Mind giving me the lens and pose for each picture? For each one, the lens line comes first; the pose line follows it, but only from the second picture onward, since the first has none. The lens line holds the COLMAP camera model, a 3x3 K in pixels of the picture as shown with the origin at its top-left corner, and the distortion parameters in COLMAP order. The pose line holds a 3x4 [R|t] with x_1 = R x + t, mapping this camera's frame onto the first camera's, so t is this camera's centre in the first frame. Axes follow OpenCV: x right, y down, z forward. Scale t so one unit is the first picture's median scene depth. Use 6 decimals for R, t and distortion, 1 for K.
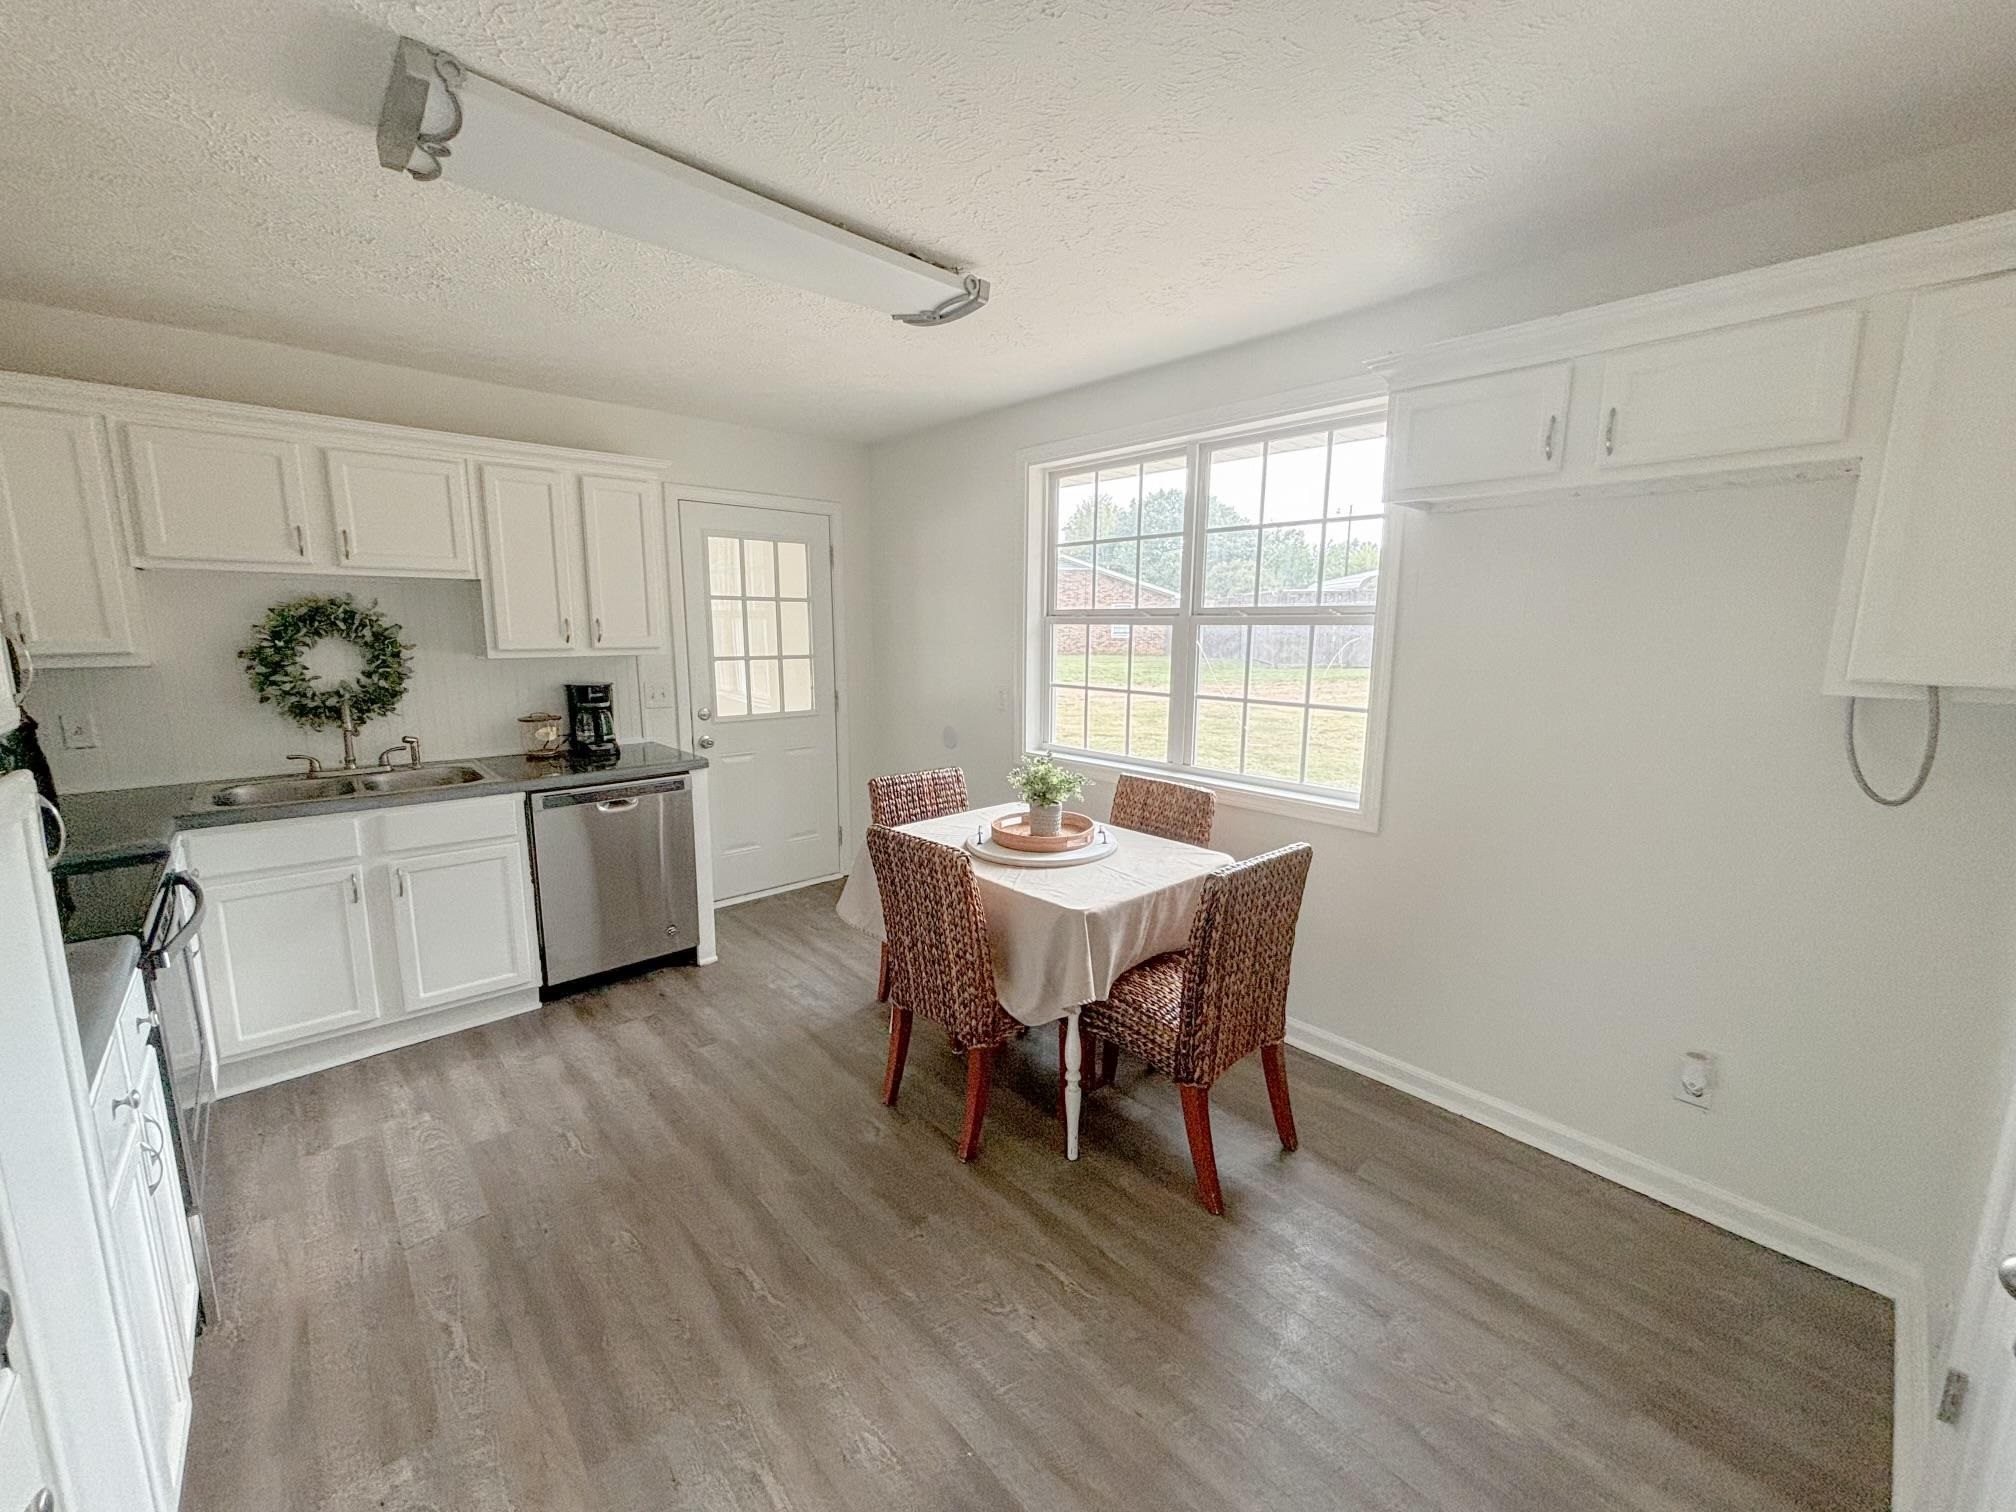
lens RADIAL K [[809.8, 0, 1006.4], [0, 809.8, 750.1], [0, 0, 1]] dist [0.016780, -0.002672]
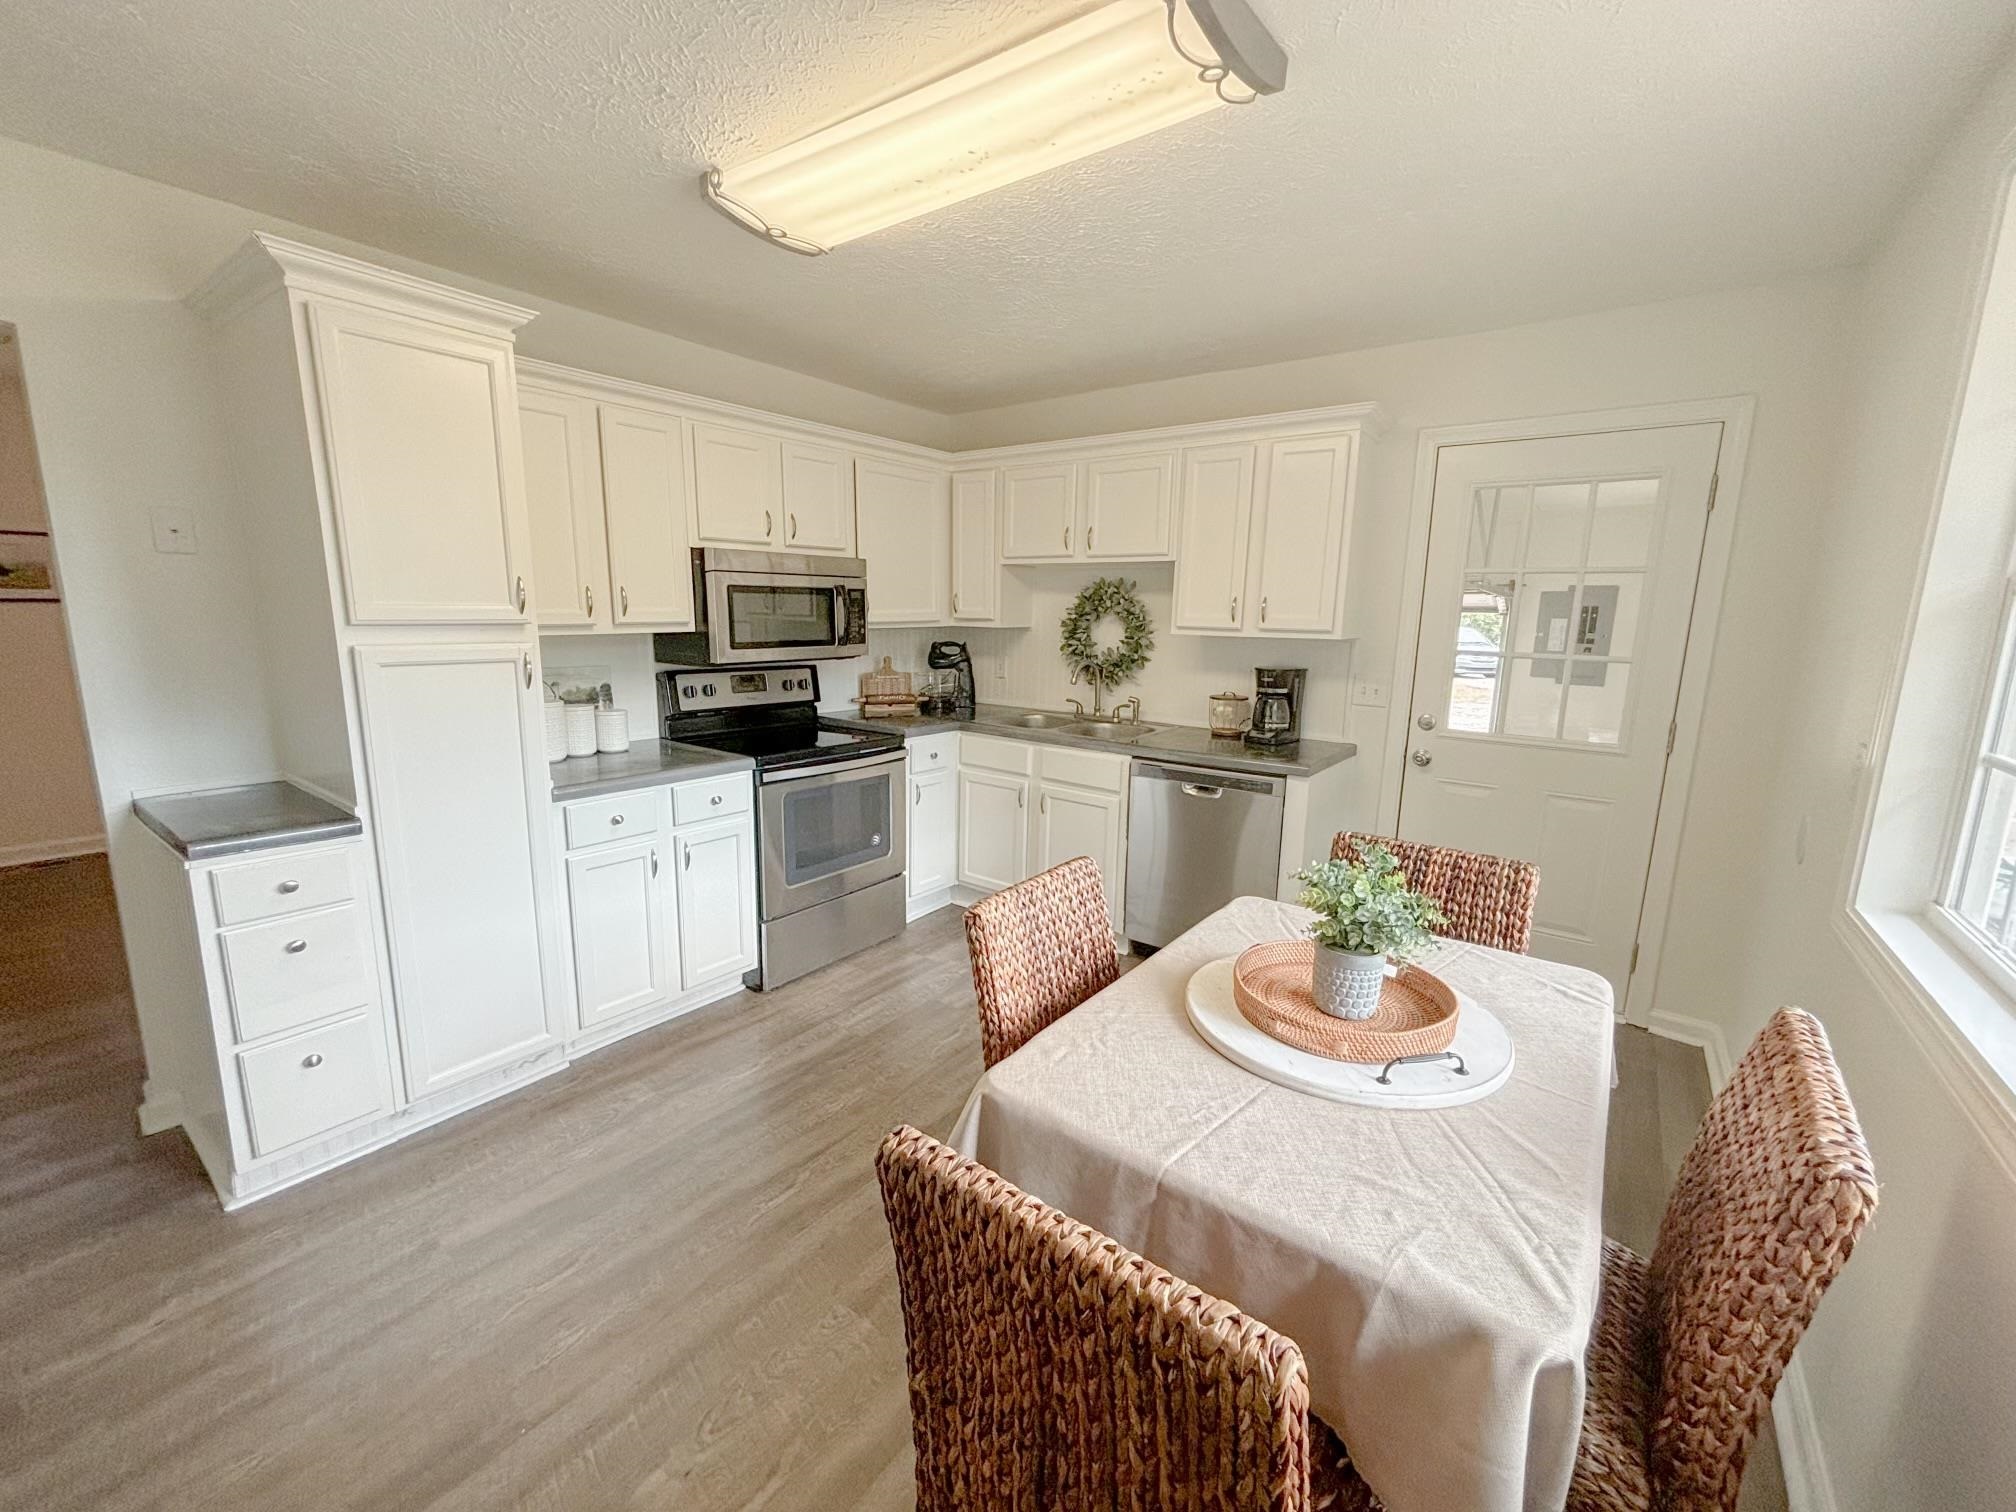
lens RADIAL K [[809.8, 0, 1010.5], [0, 809.8, 752.3], [0, 0, 1]] dist [0.016780, -0.002672]
pose [[0.190584, 0.171192, -0.966629, 0.421809], [-0.175249, 0.974792, 0.138086, -0.073802], [0.965901, 0.143084, 0.215781, 0.605504]]
